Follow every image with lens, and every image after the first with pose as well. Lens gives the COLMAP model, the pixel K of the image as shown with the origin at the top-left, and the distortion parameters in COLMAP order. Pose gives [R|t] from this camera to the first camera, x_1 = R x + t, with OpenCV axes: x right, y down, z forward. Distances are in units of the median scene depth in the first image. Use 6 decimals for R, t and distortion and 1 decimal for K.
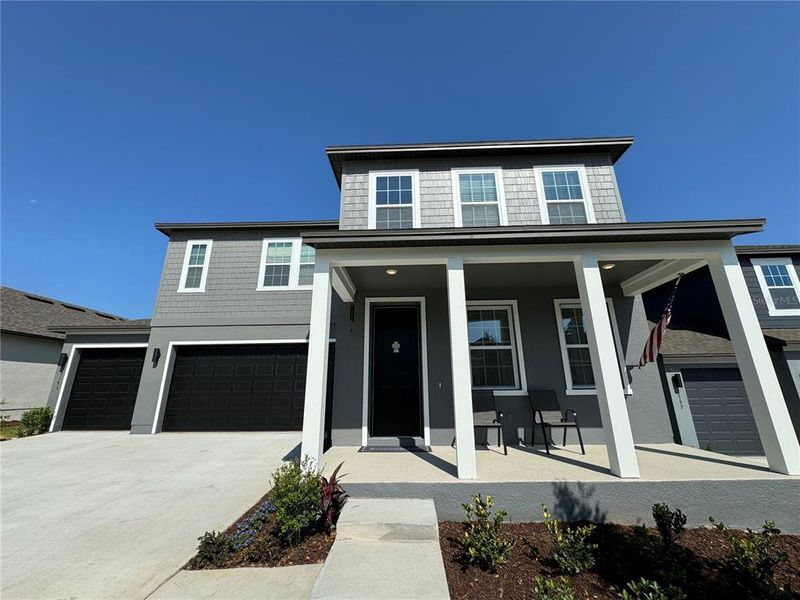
lens RADIAL K [[318.7, 0, 400.0], [0, 318.7, 300.0], [0, 0, 1]] dist [-0.001347, 0.000199]
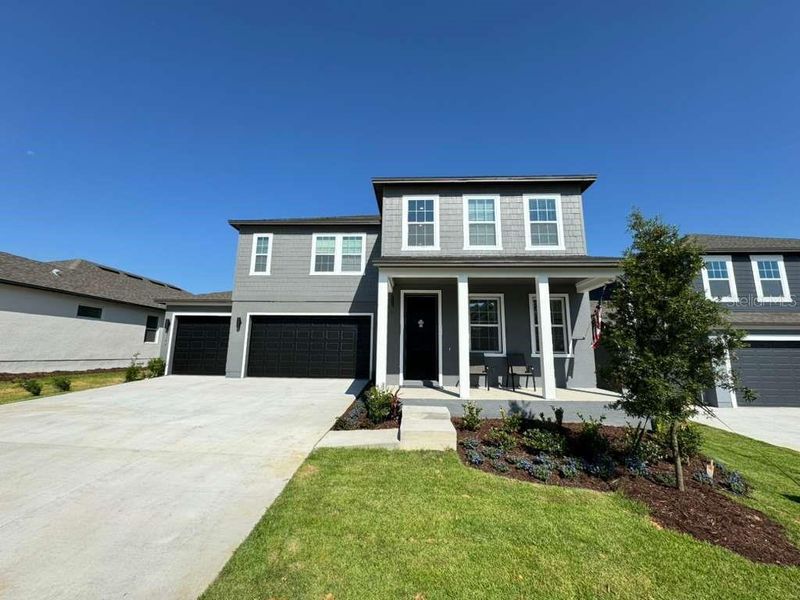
lens RADIAL K [[318.7, 0, 400.0], [0, 318.7, 300.0], [0, 0, 1]] dist [-0.001347, 0.000199]
pose [[0.999694, 0.019827, -0.014820, -0.082007], [-0.017979, 0.993107, 0.115824, -0.119977], [0.017014, -0.115522, 0.993159, -0.428815]]
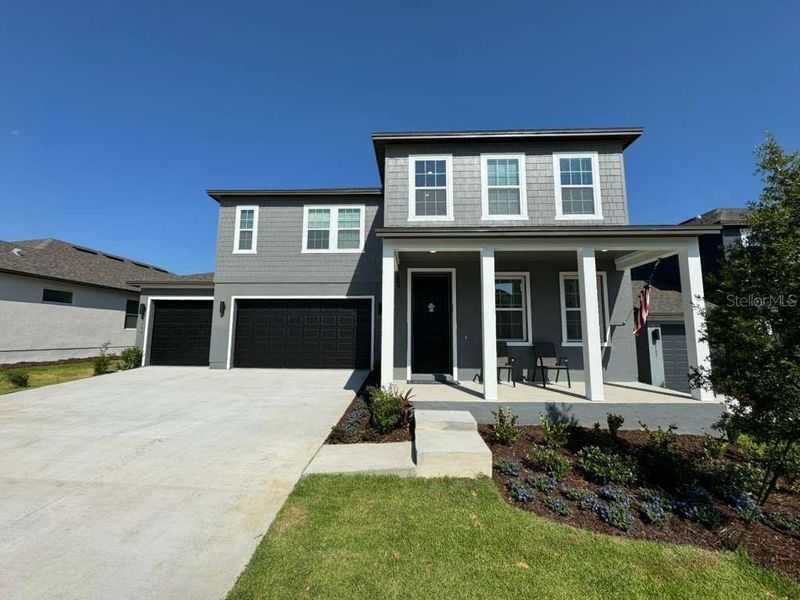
lens RADIAL K [[318.7, 0, 400.0], [0, 318.7, 300.0], [0, 0, 1]] dist [-0.001347, 0.000199]
pose [[0.999857, 0.015015, -0.007772, -0.115909], [-0.013480, 0.985409, 0.169666, -0.086846], [0.010206, -0.169537, 0.985471, -0.227433]]
